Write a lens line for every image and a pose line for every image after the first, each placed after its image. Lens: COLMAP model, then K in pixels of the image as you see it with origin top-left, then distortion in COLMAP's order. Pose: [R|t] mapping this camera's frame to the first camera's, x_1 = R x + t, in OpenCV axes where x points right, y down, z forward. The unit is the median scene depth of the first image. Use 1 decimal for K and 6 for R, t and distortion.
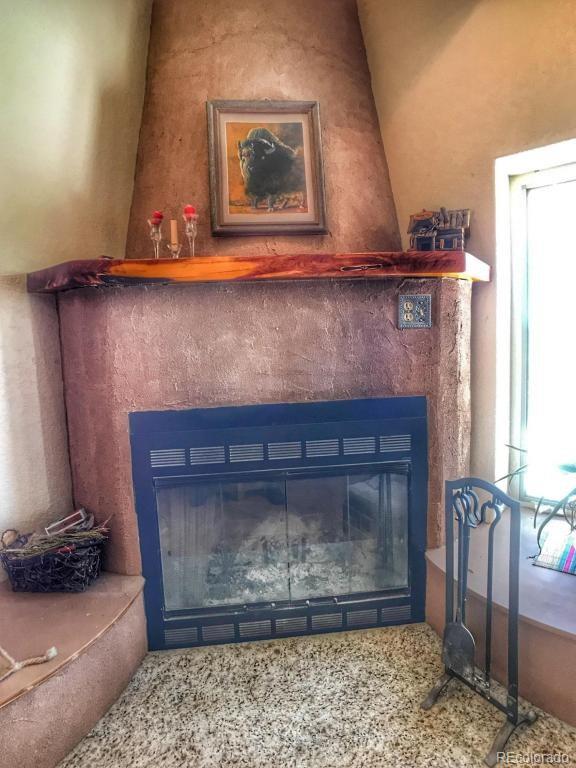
lens RADIAL K [[417.5, 0, 288.4], [0, 417.5, 362.8], [0, 0, 1]] dist [-0.038962, 0.026610]
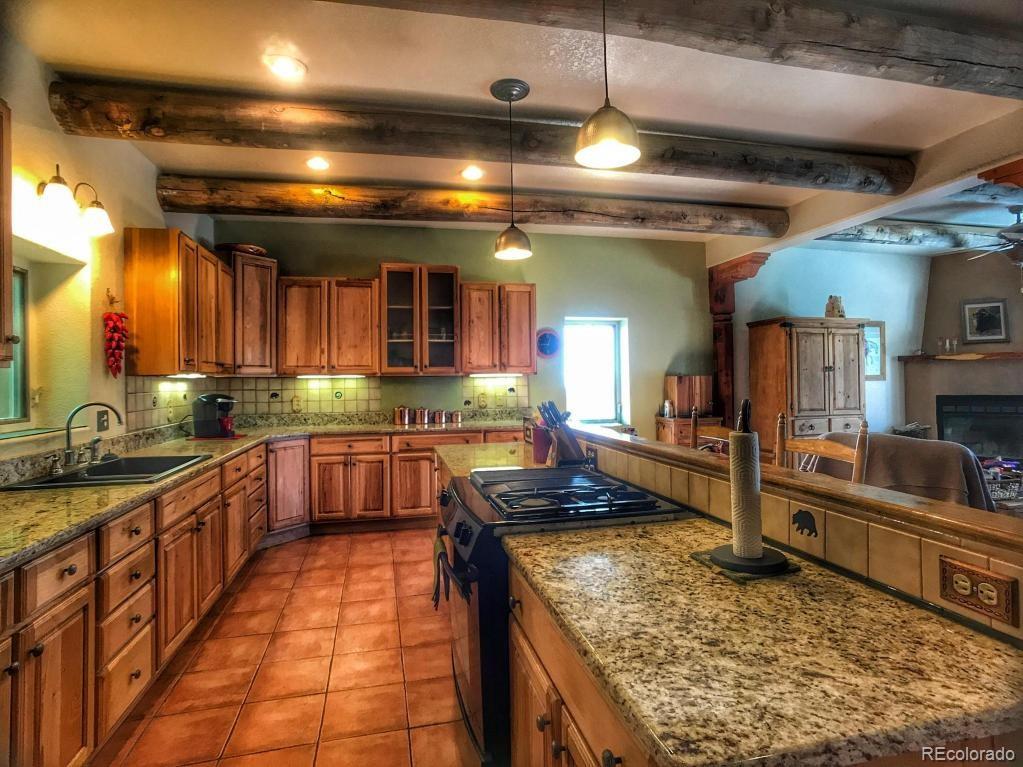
lens RADIAL K [[546.0, 0, 514.4], [0, 546.0, 369.3], [0, 0, 1]] dist [-0.053388, 0.042080]
pose [[0.784057, 0.006535, -0.620654, -0.326875], [-0.061980, 0.995771, -0.067813, 0.395917], [0.617587, 0.091637, 0.781146, -4.457845]]
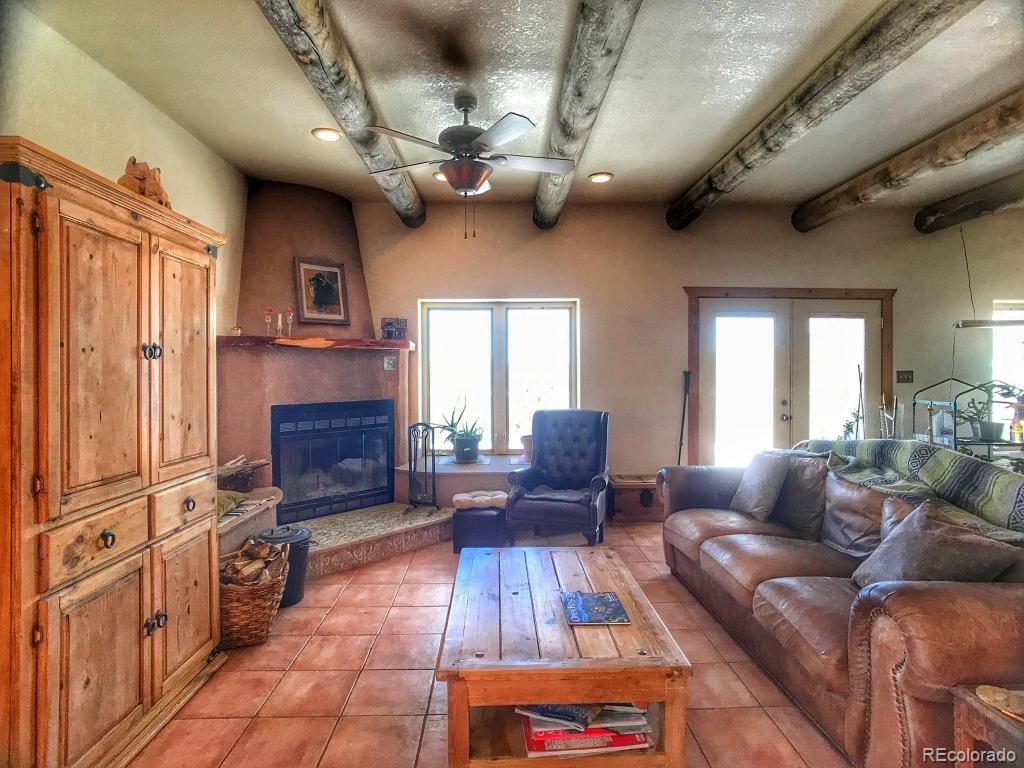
lens RADIAL K [[546.5, 0, 514.9], [0, 546.5, 369.8], [0, 0, 1]] dist [-0.053388, 0.042080]
pose [[0.766832, 0.030885, 0.641104, -1.087084], [0.028233, 0.996252, -0.081764, 0.178378], [-0.641226, 0.080800, 0.763086, -1.740719]]
